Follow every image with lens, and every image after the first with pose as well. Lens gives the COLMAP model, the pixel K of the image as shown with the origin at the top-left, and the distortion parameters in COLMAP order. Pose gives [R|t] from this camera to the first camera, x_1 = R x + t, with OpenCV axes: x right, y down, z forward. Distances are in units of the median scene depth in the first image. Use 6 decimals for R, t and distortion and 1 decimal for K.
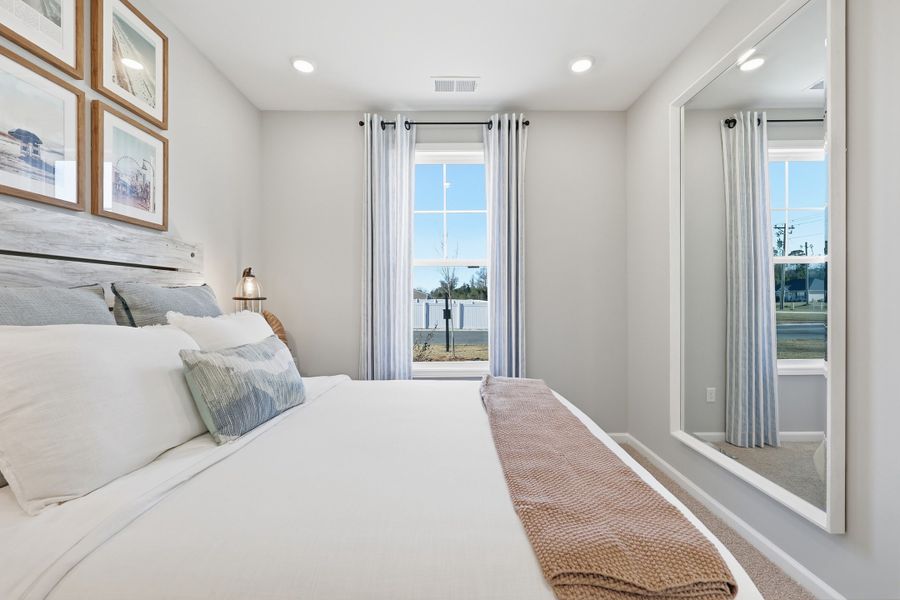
lens RADIAL K [[366.8, 0, 456.5], [0, 366.8, 297.8], [0, 0, 1]] dist [-0.003001, -0.000093]
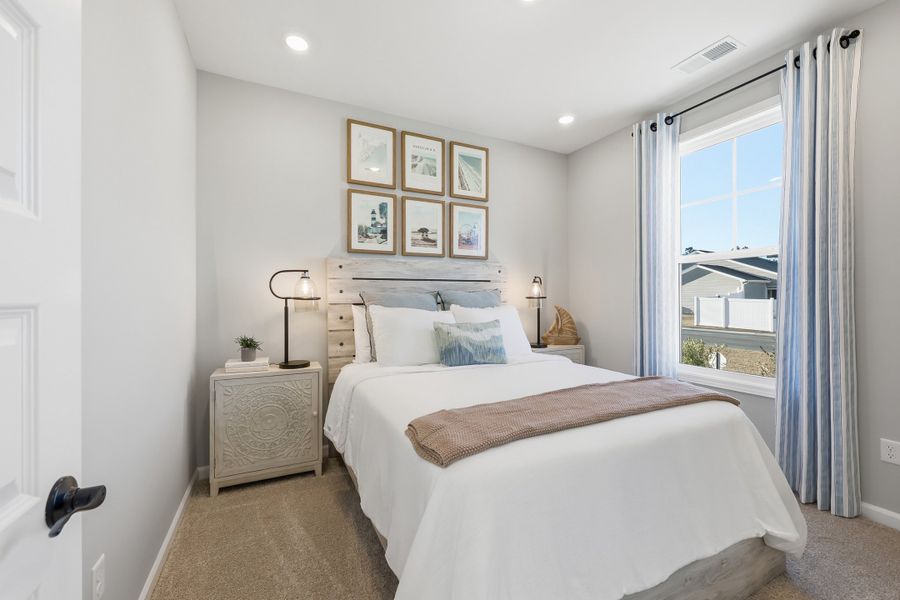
lens RADIAL K [[366.8, 0, 456.5], [0, 366.8, 297.8], [0, 0, 1]] dist [-0.003001, -0.000093]
pose [[0.436569, 0.003795, -0.899663, 0.832172], [0.001390, 0.999987, 0.004892, -0.006607], [0.899670, -0.003387, 0.436558, 0.108106]]
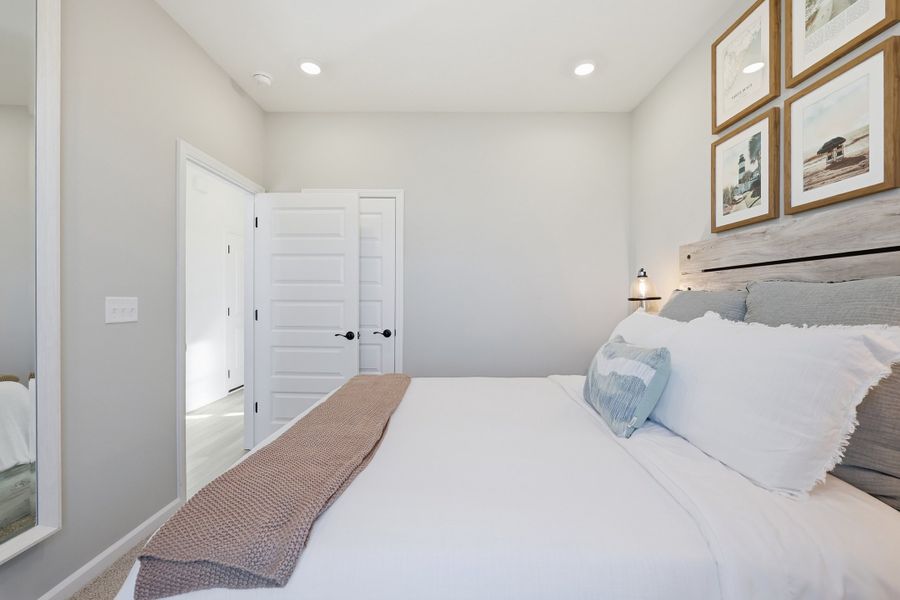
lens RADIAL K [[366.8, 0, 456.5], [0, 366.8, 297.8], [0, 0, 1]] dist [-0.003001, -0.000093]
pose [[-0.999946, 0.004219, 0.009499, -0.075244], [0.004190, 0.999986, -0.003079, 0.000096], [-0.009512, -0.003039, -0.999950, 1.583979]]
